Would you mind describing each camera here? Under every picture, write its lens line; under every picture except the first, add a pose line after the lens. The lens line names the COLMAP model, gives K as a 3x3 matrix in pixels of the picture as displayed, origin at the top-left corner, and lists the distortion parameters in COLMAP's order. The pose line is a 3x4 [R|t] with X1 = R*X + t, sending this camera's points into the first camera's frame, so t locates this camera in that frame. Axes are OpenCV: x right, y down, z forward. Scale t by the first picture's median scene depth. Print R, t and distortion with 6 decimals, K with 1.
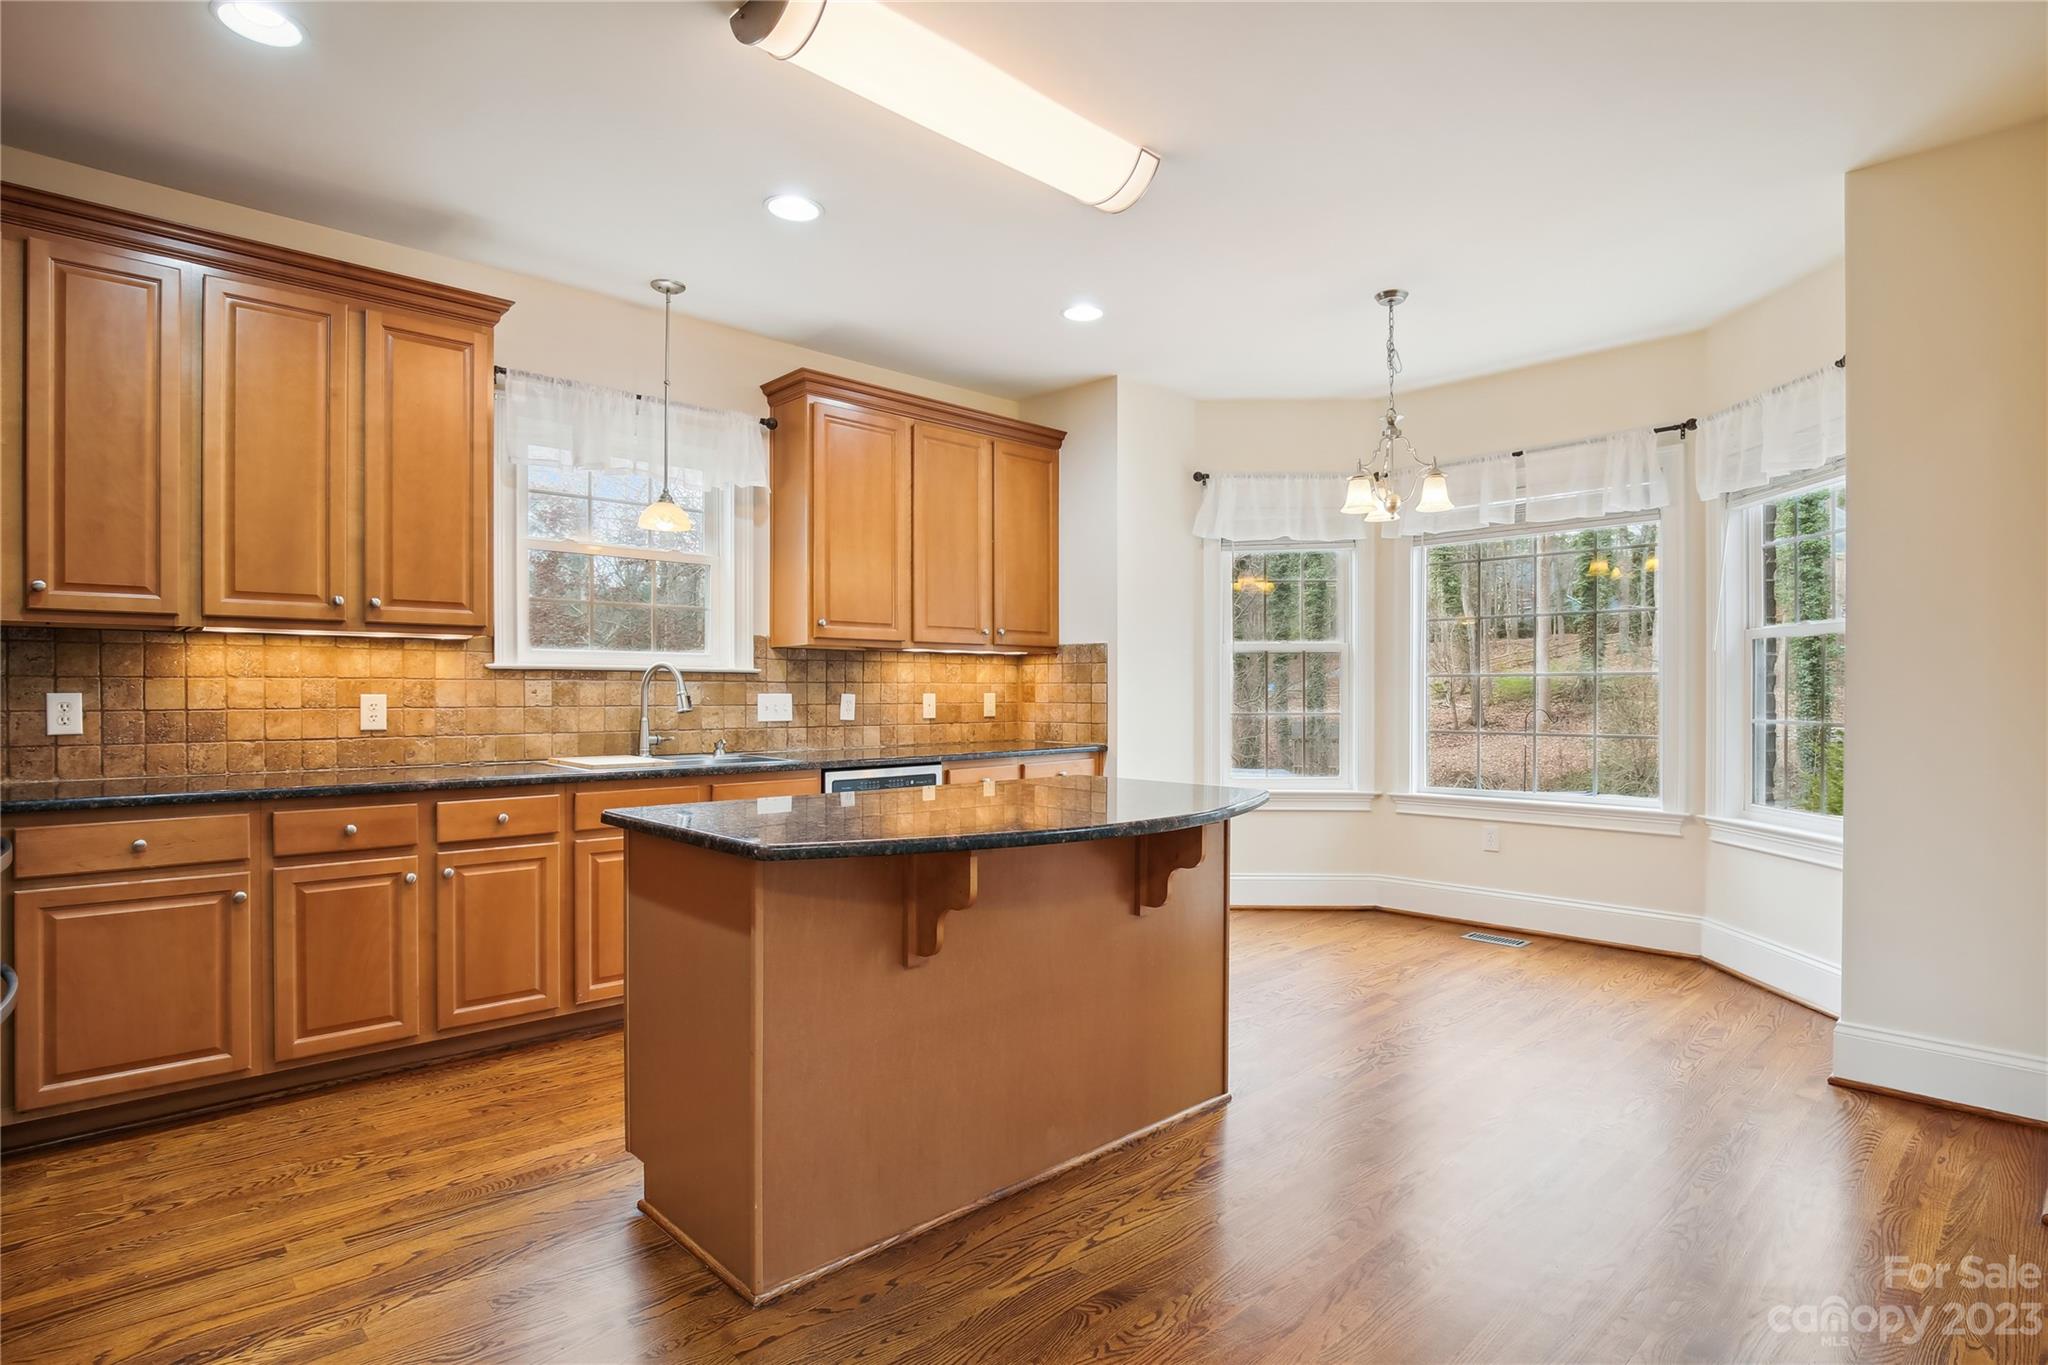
lens RADIAL K [[1045.5, 0, 1026.8], [0, 1045.5, 708.8], [0, 0, 1]] dist [-0.024366, 0.004395]
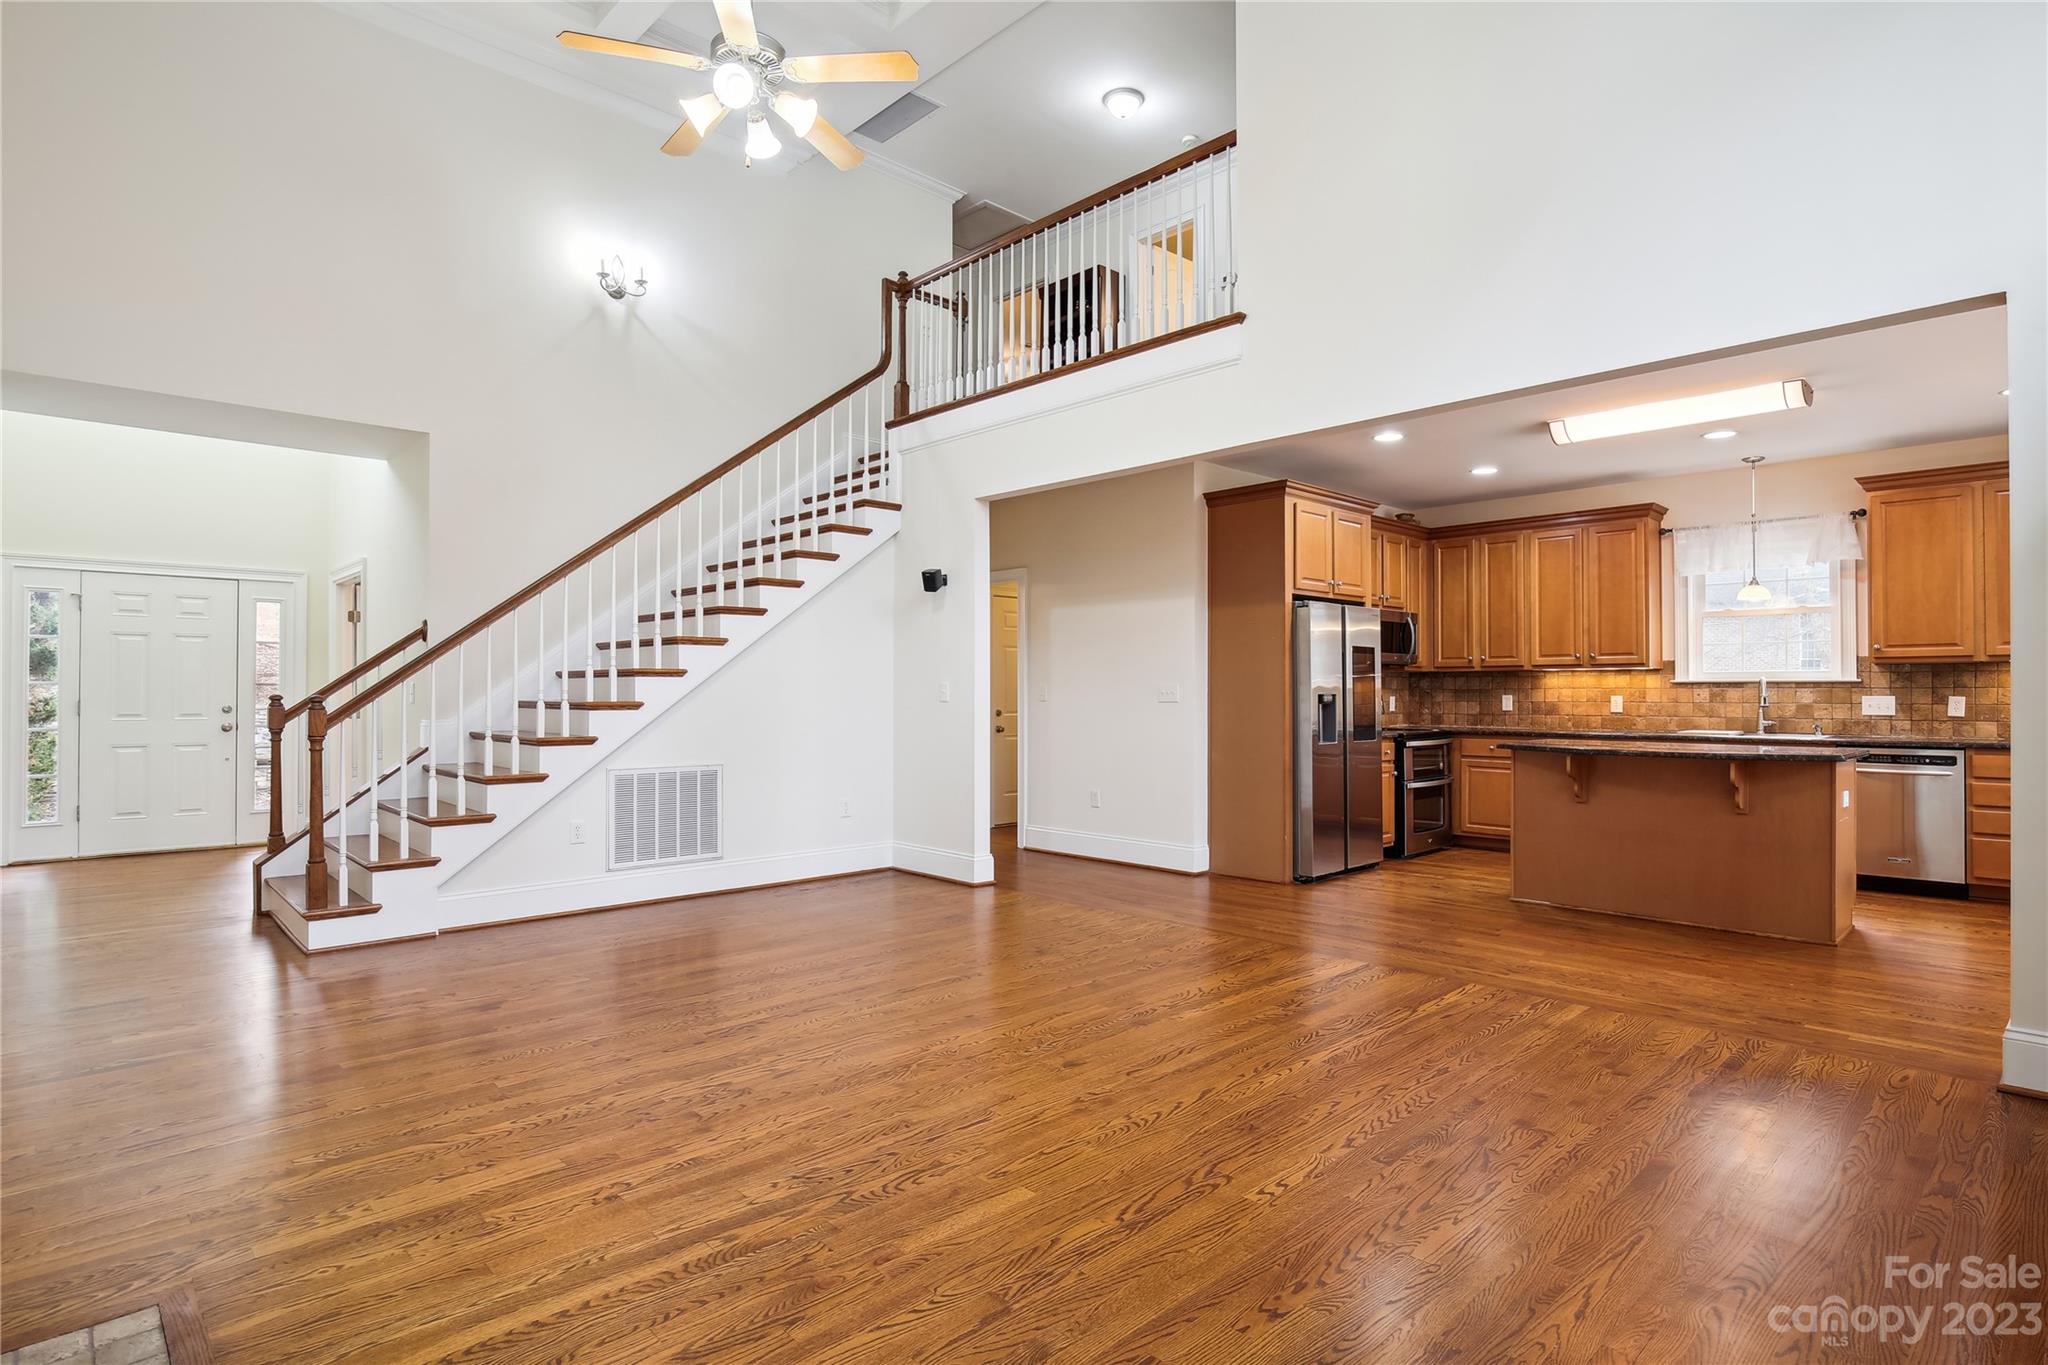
lens RADIAL K [[1045.5, 0, 1051.7], [0, 1045.5, 684.3], [0, 0, 1]] dist [-0.024366, 0.004395]
pose [[0.016114, -0.010859, -0.999811, 1.351380], [-0.017277, 0.999789, -0.011137, 0.005677], [0.999721, 0.017453, 0.015923, -0.186513]]
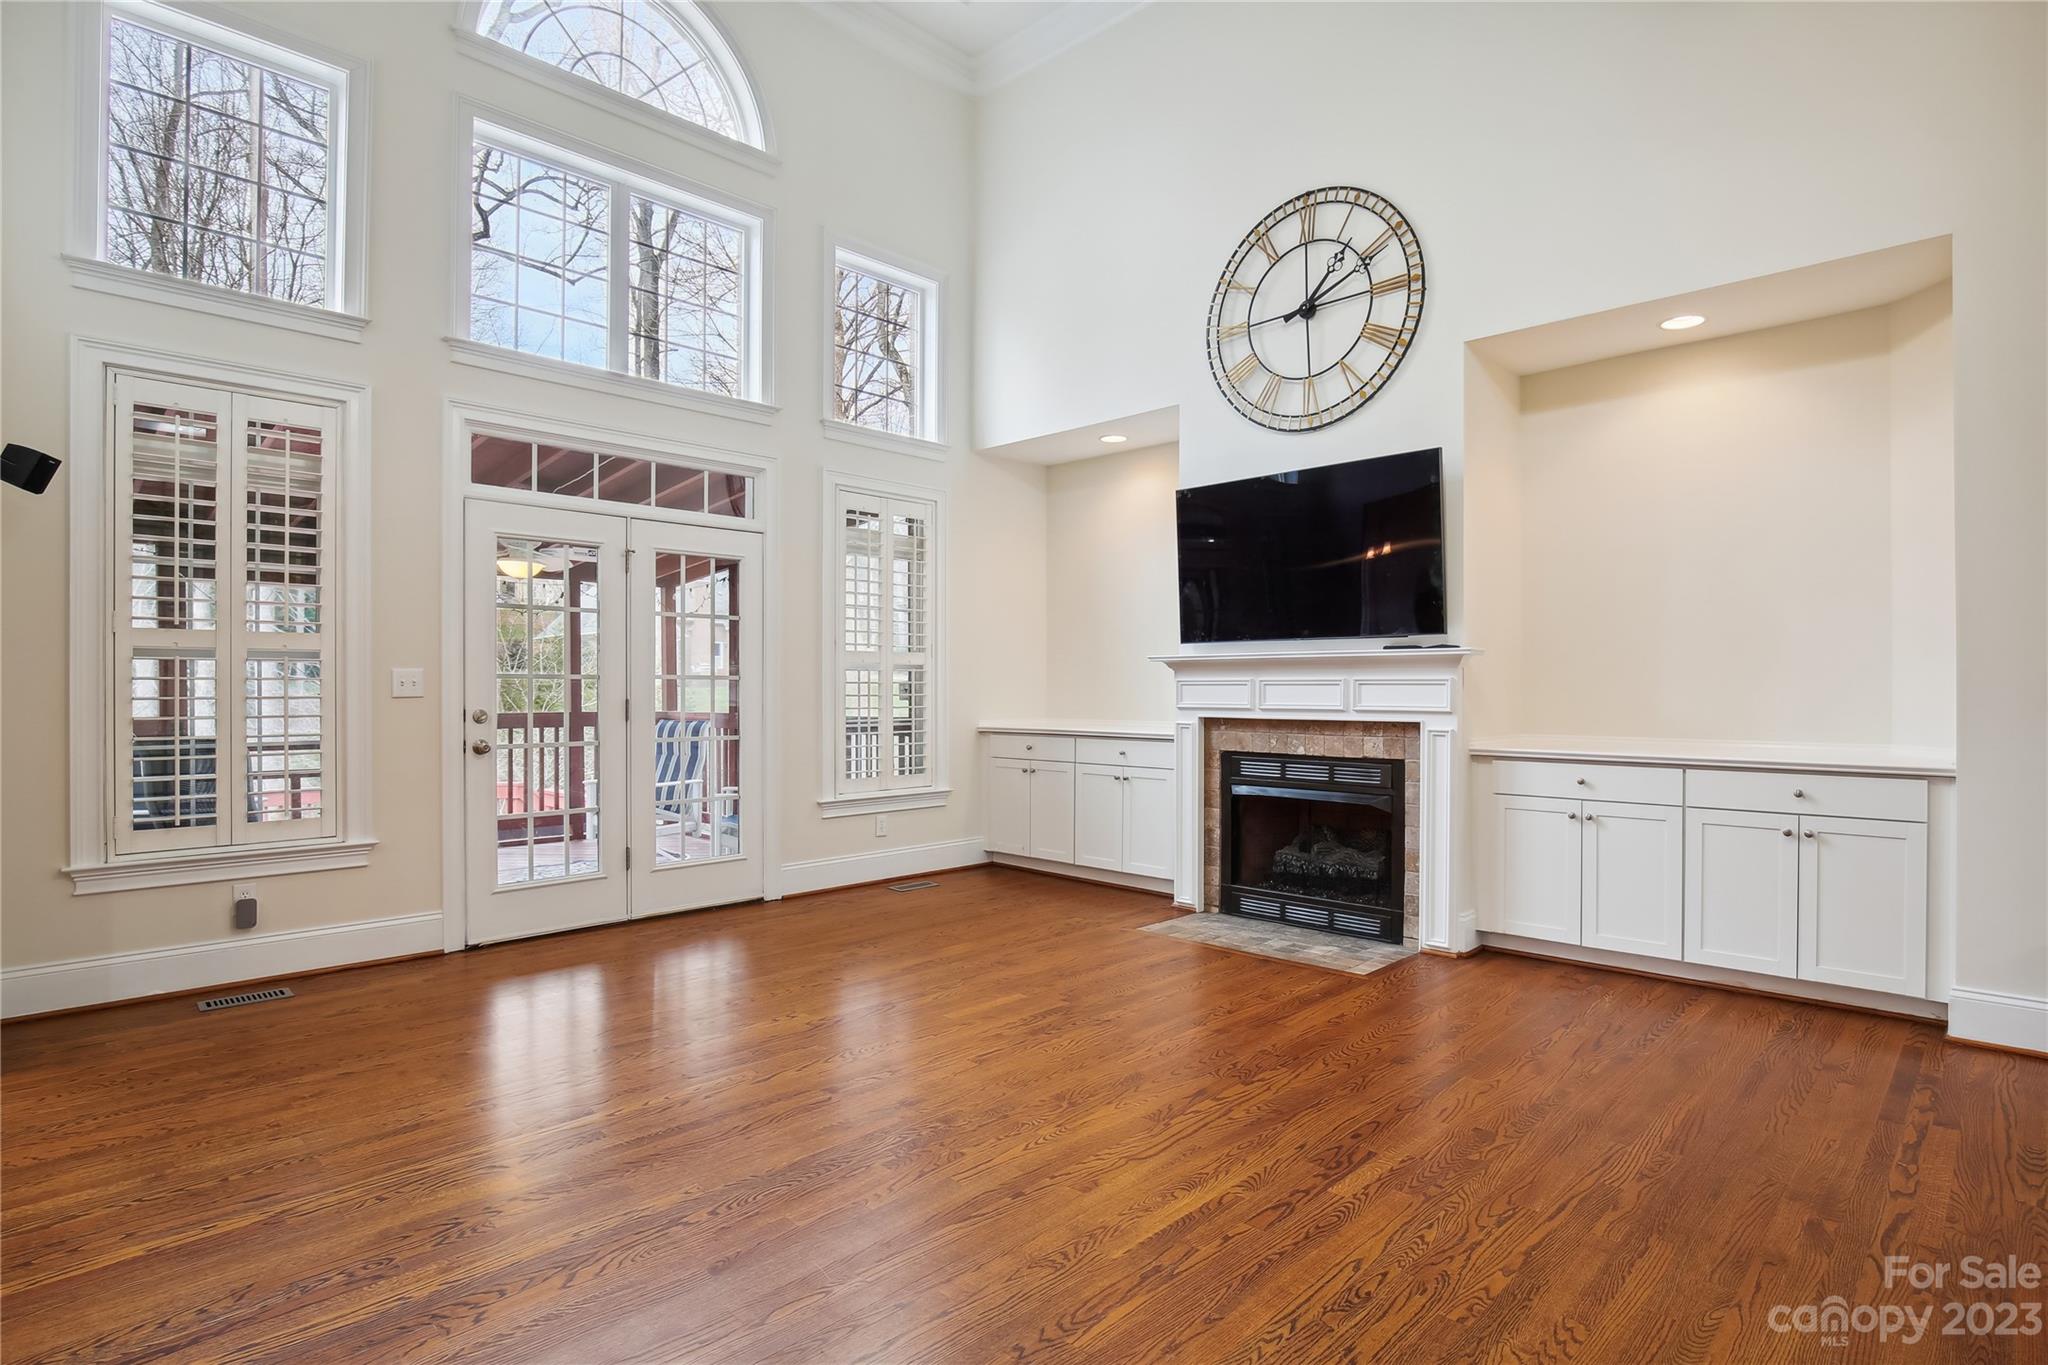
lens RADIAL K [[1045.5, 0, 1037.4], [0, 1045.5, 685.7], [0, 0, 1]] dist [-0.024366, 0.004395]
pose [[-0.038143, 0.001882, 0.999271, -0.217596], [0.014588, 0.999893, -0.001326, 0.005827], [-0.999166, 0.014527, -0.038166, -0.233750]]
